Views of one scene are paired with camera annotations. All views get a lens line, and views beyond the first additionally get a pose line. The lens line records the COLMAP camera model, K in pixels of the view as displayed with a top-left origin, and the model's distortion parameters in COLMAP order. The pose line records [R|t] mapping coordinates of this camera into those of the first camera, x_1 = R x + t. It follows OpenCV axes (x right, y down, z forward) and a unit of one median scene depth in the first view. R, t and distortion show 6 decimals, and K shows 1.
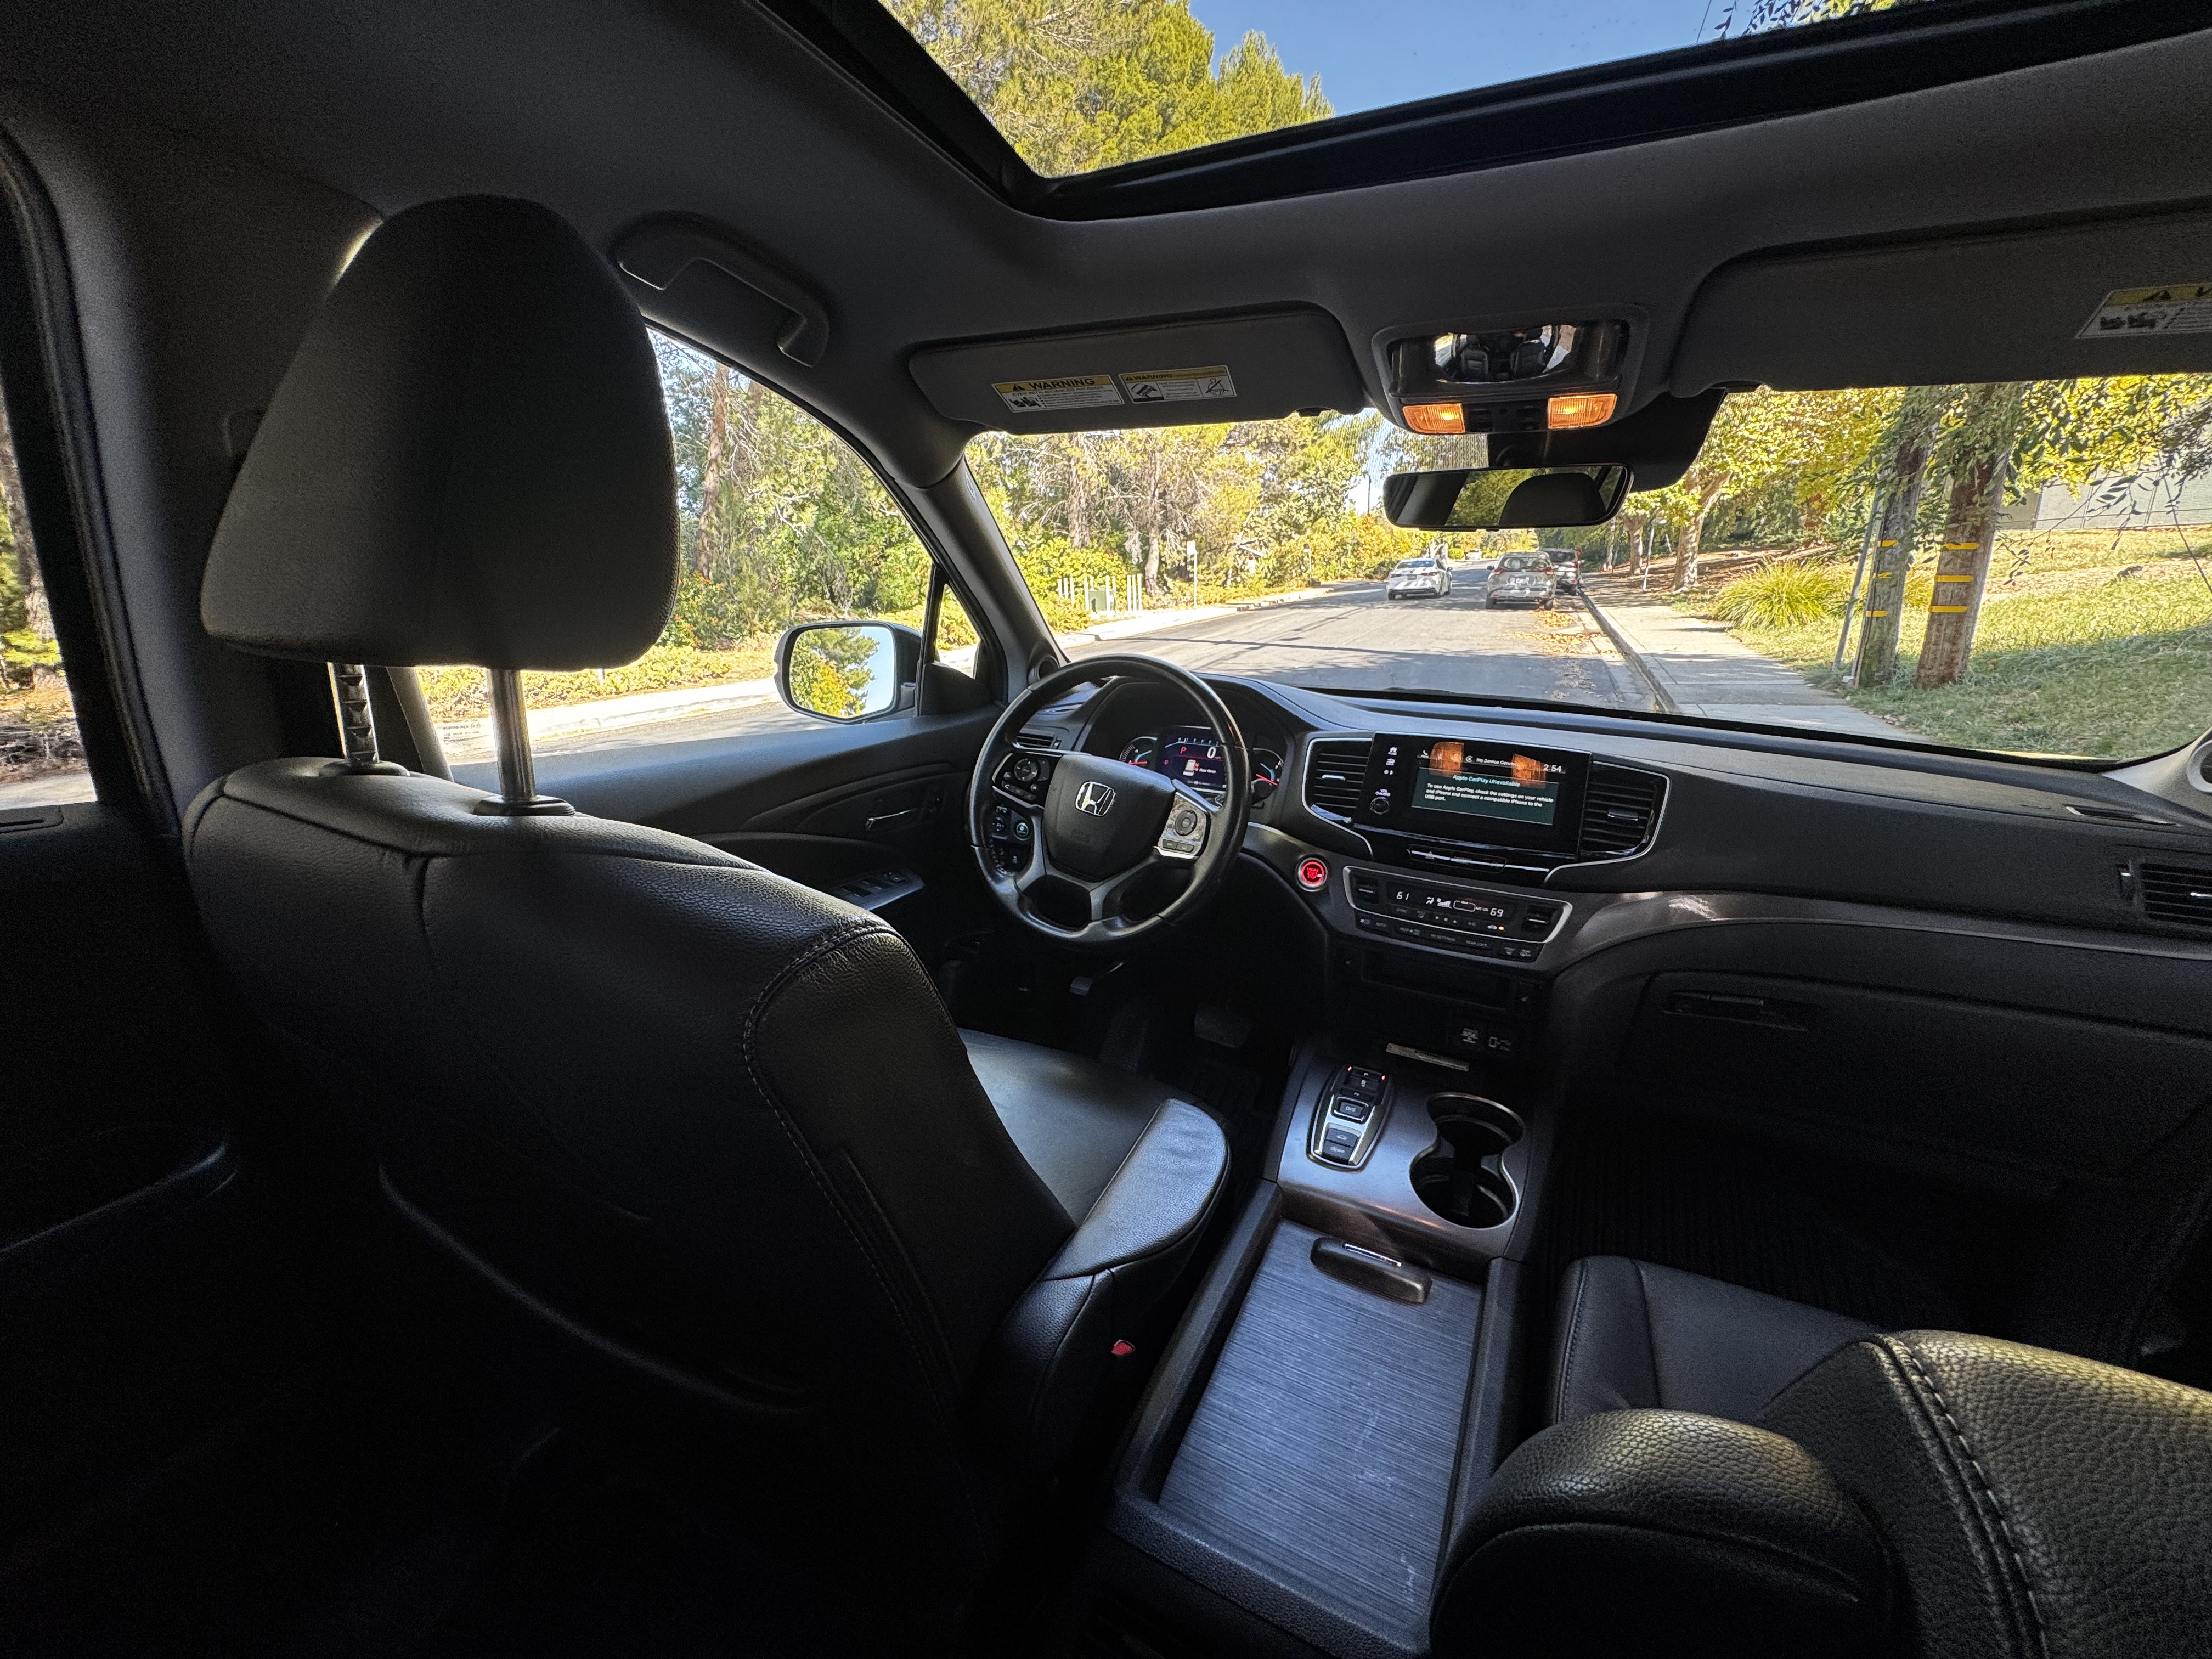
lens RADIAL K [[885.0, 0, 1097.1], [0, 885.0, 828.5], [0, 0, 1]] dist [-0.003232, 0.000407]
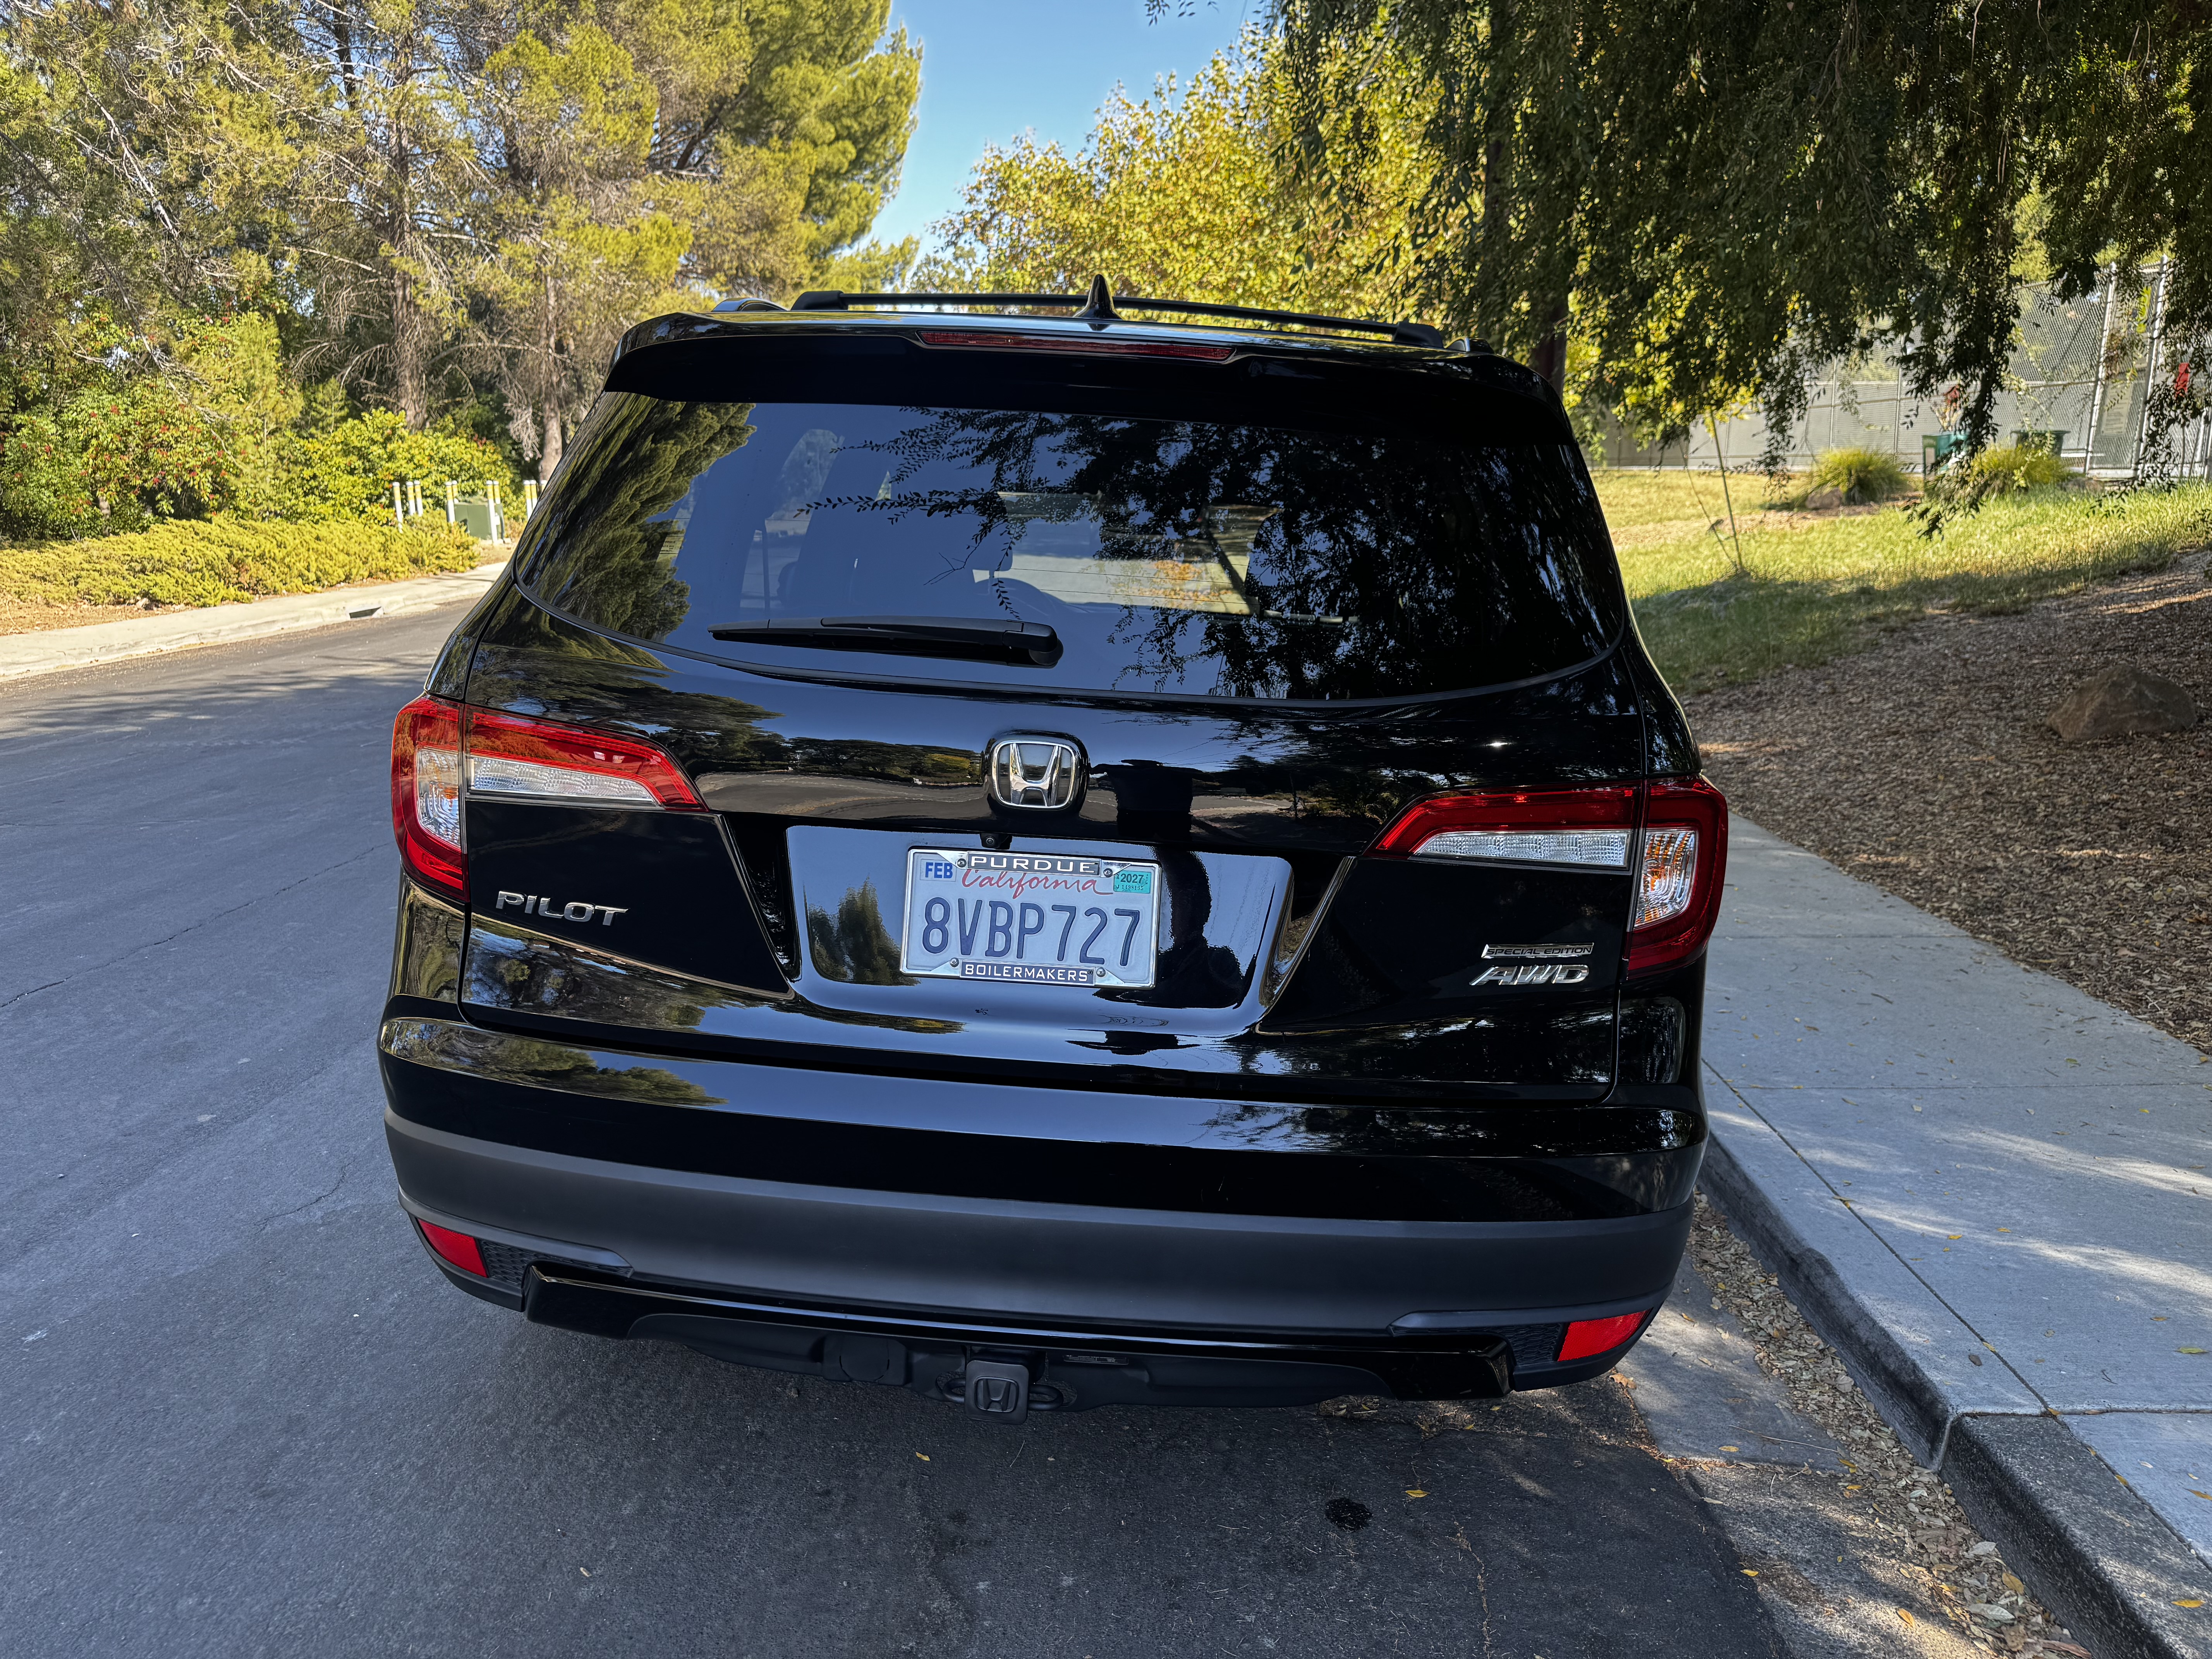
lens RADIAL K [[1563.3, 0, 1126.3], [0, 1563.3, 837.8], [0, 0, 1]] dist [0.013484, -0.014227]
pose [[0.907551, -0.057281, 0.416017, -0.050013], [0.080587, 0.995997, -0.038666, 0.022982], [-0.412137, 0.068617, 0.908535, -0.096746]]
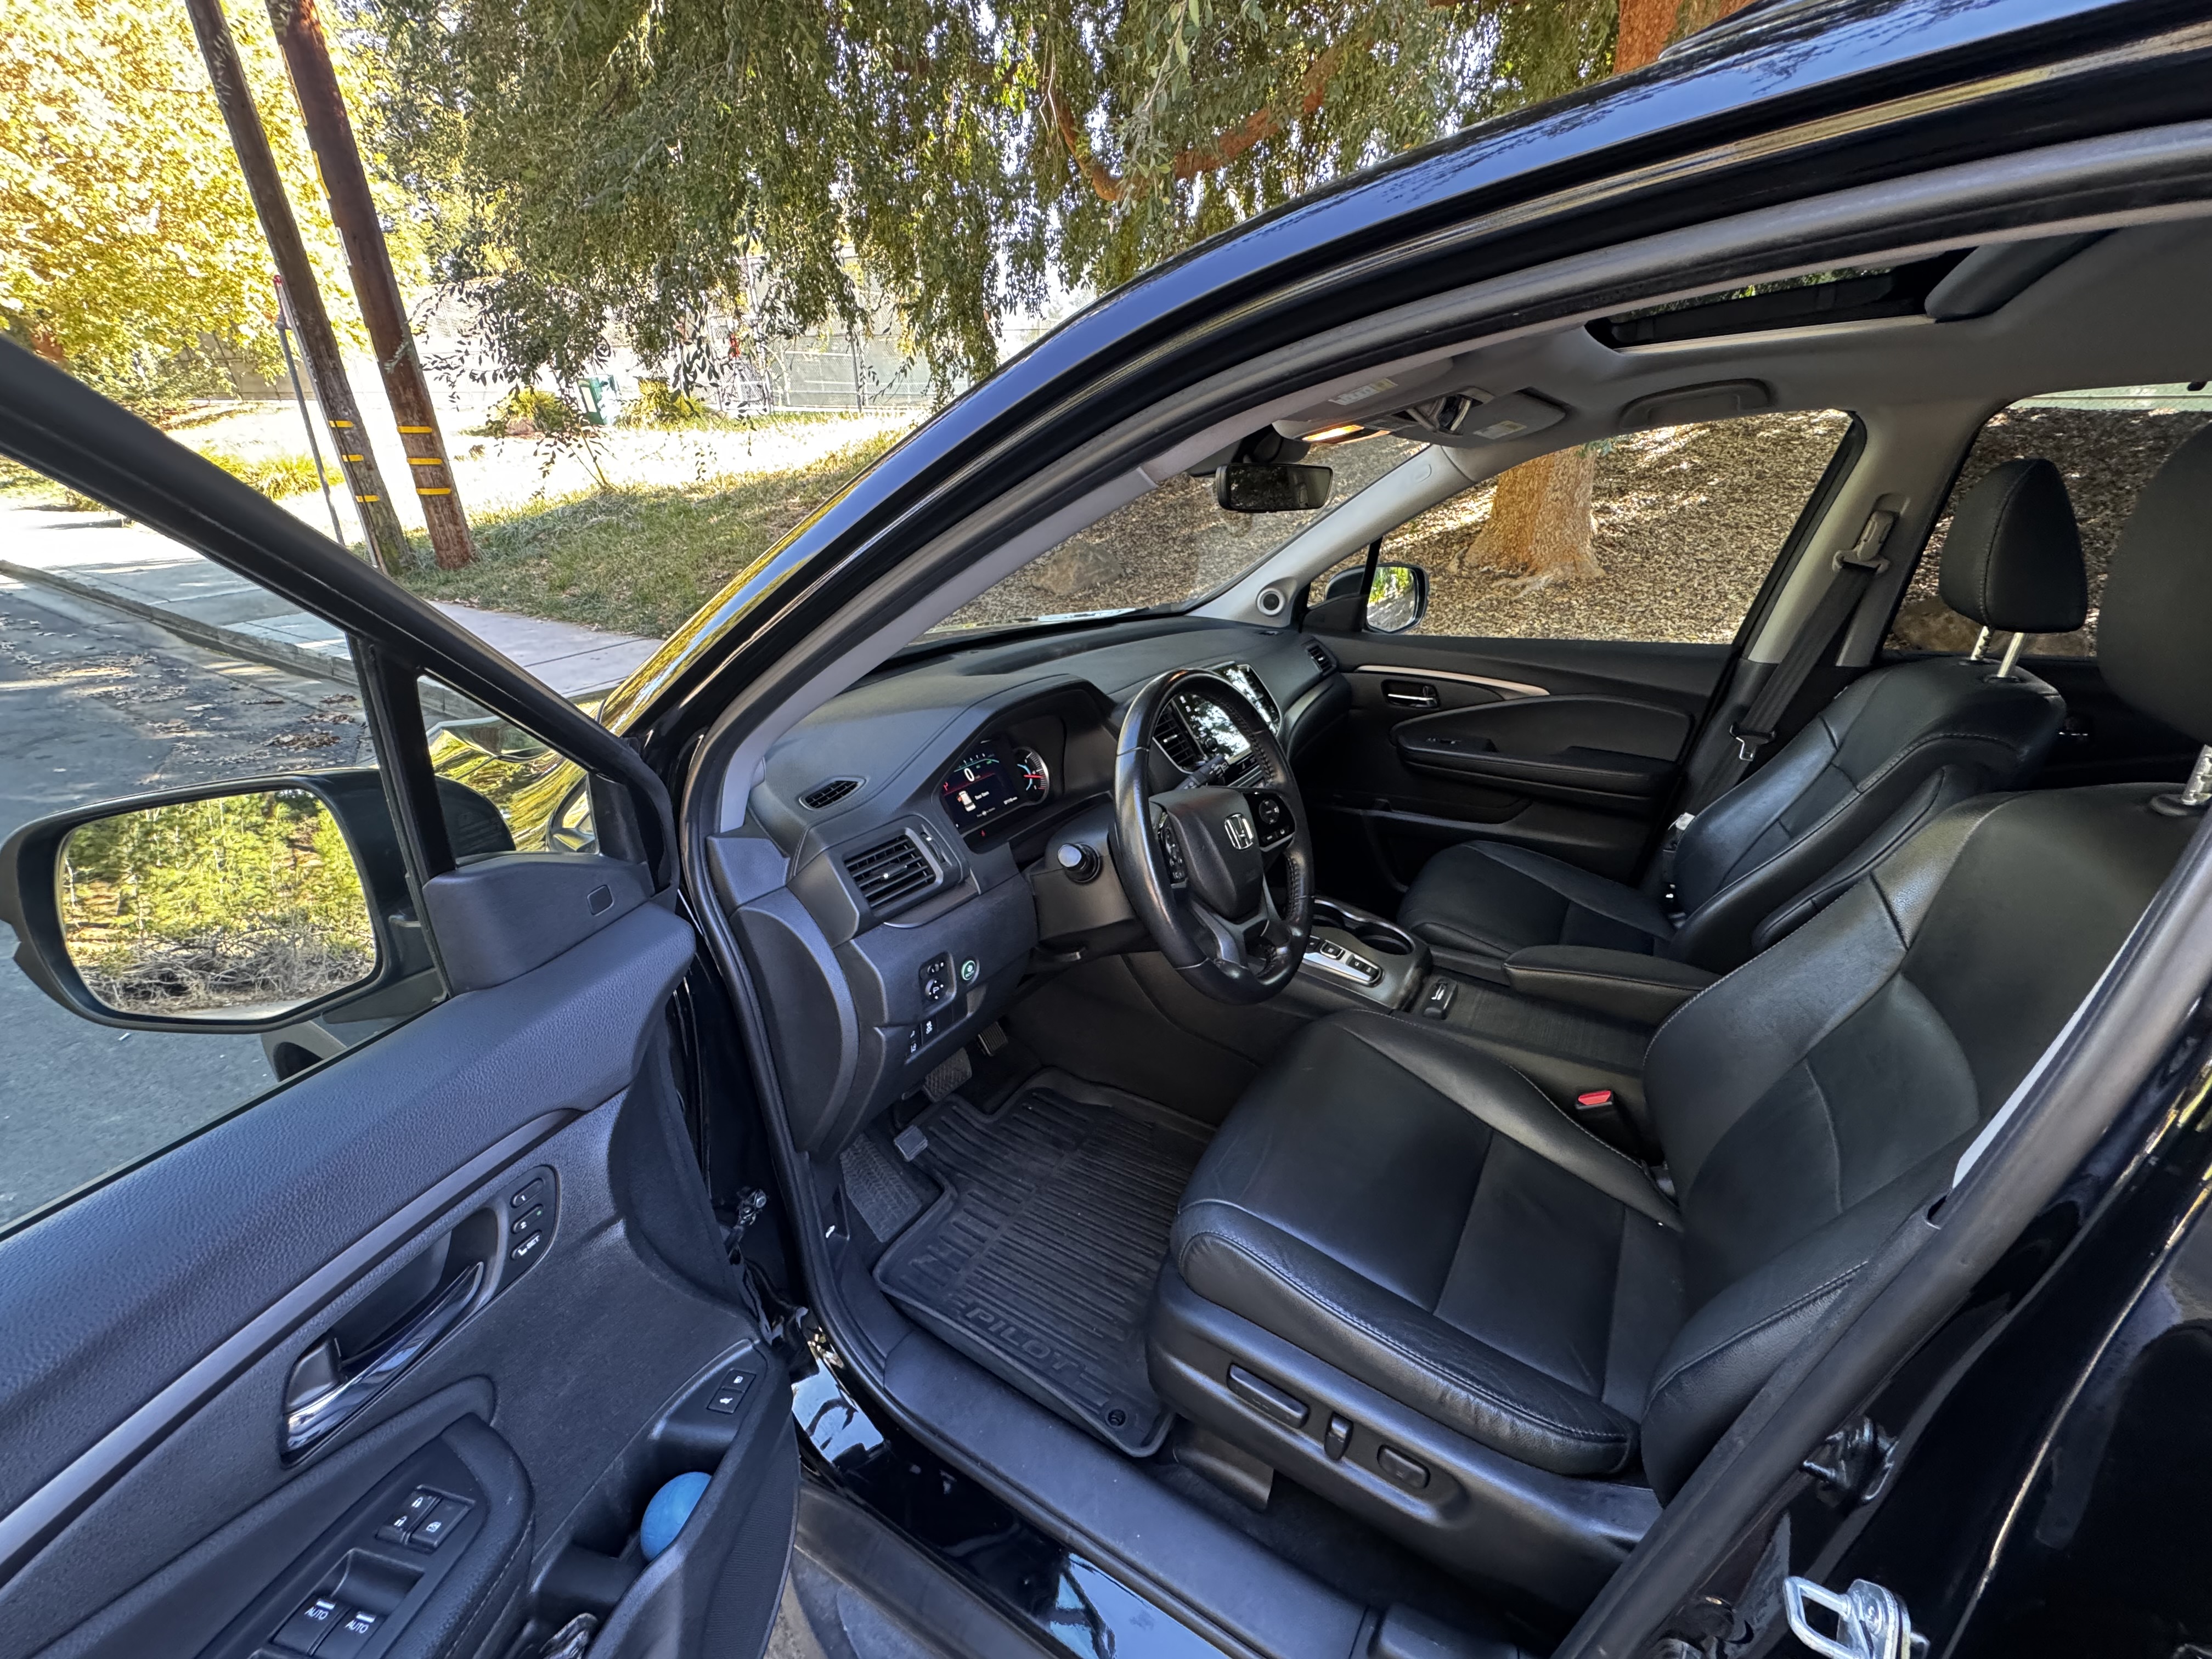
lens RADIAL K [[885.0, 0, 1109.3], [0, 885.0, 828.1], [0, 0, 1]] dist [-0.003232, 0.000407]
pose [[0.063699, -0.390109, 0.918563, -0.031537], [0.263828, 0.894268, 0.361496, -0.014990], [-0.962464, 0.219316, 0.159886, 0.036876]]
